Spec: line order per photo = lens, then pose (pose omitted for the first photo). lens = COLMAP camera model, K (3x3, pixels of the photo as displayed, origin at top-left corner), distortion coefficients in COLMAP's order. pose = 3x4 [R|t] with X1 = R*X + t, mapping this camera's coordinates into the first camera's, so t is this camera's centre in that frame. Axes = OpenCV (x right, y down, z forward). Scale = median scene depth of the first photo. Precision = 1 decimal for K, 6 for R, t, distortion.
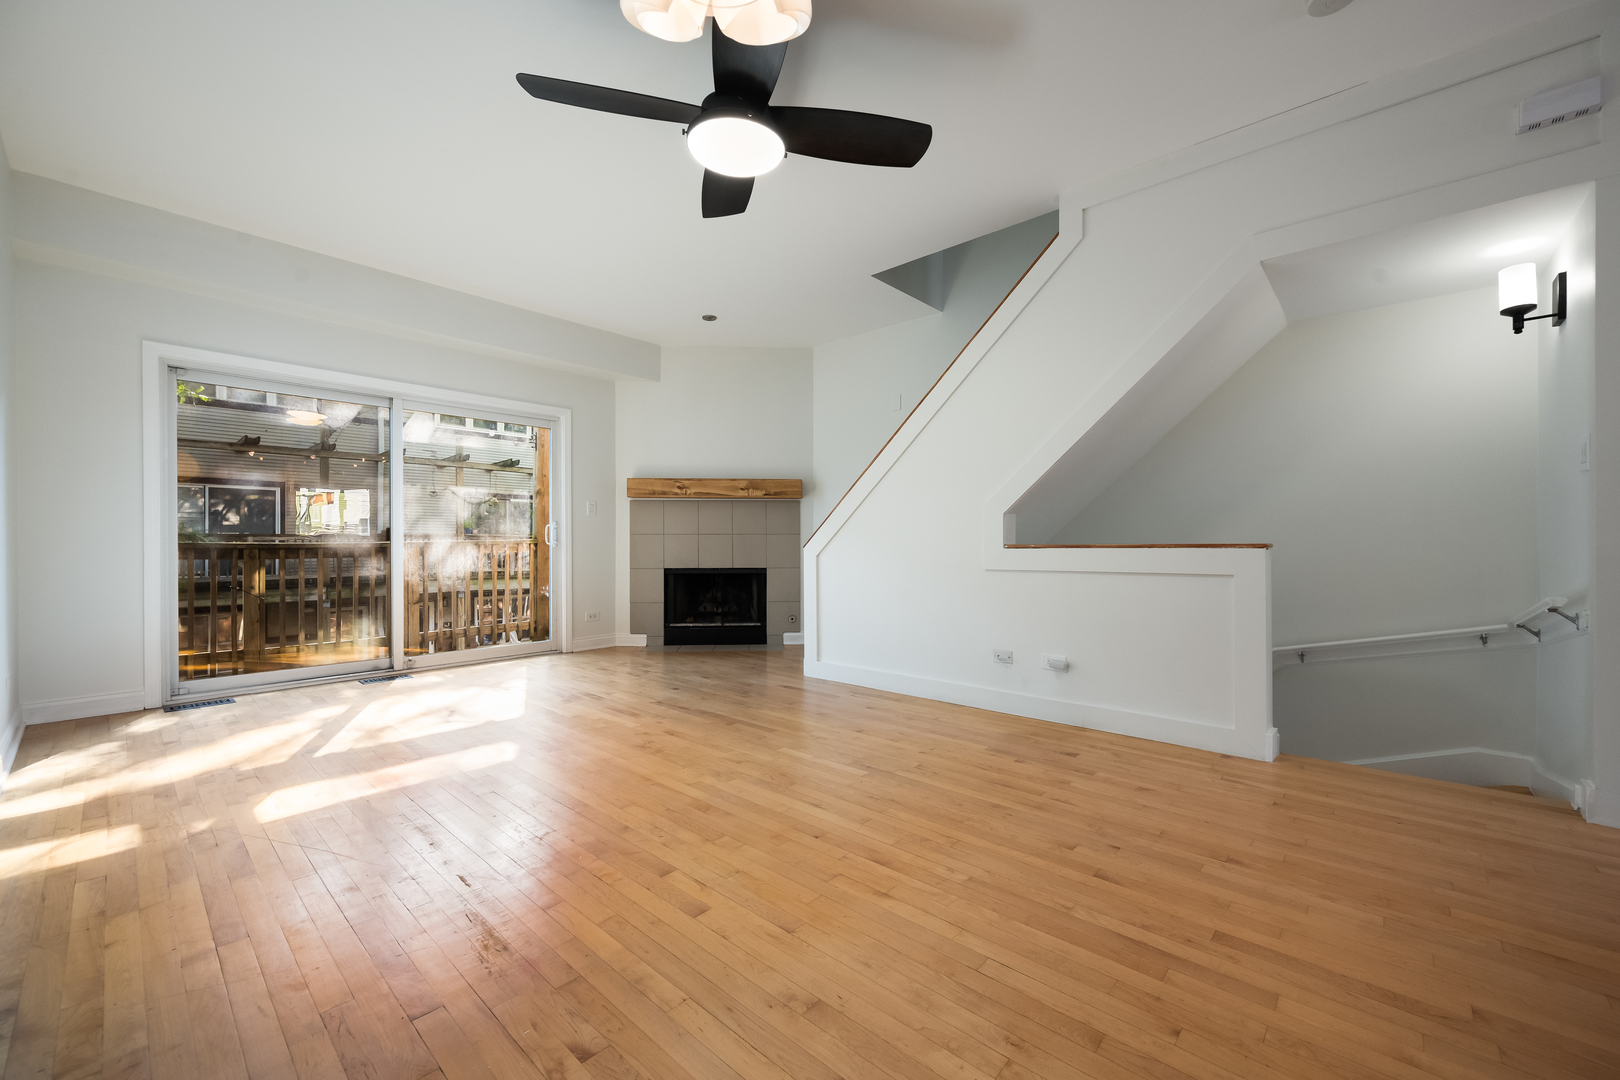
lens RADIAL K [[643.1, 0, 801.9], [0, 643.1, 541.4], [0, 0, 1]] dist [-0.000217, -0.000214]
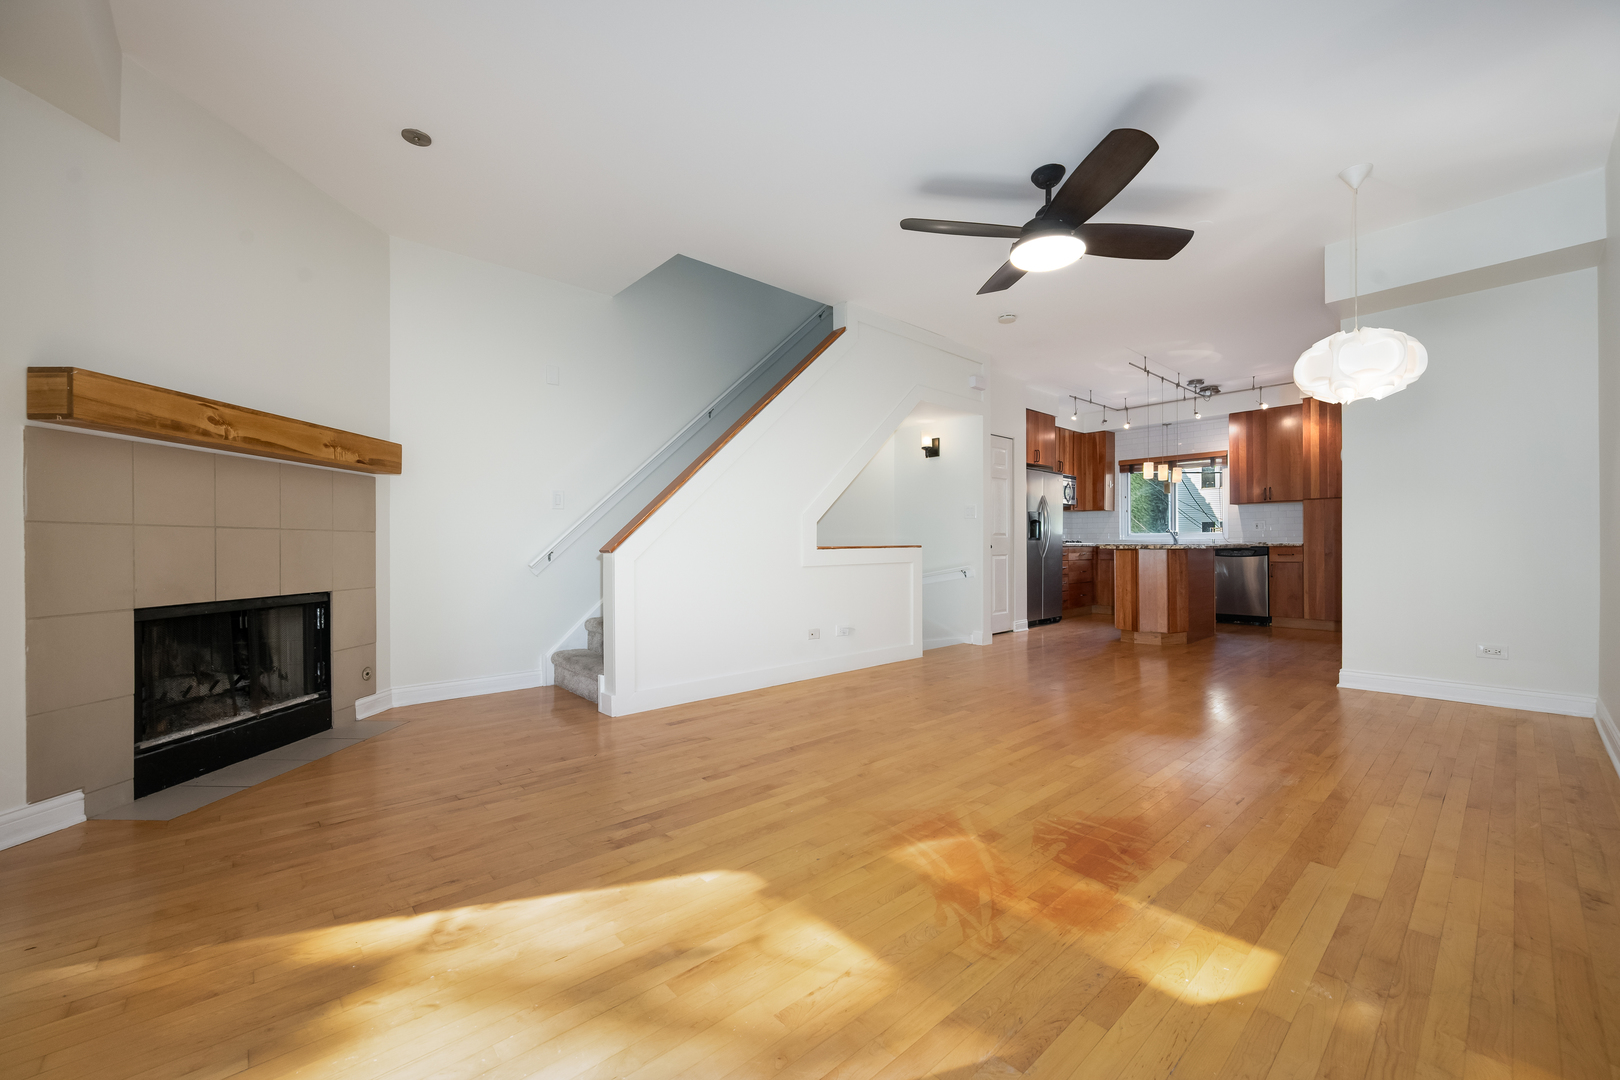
lens RADIAL K [[643.1, 0, 801.9], [0, 643.1, 541.4], [0, 0, 1]] dist [-0.000217, -0.000214]
pose [[0.088053, 0.009664, 0.996069, -0.585919], [0.003883, 0.999942, -0.010045, 0.005254], [-0.996108, 0.004752, 0.088010, 0.552265]]
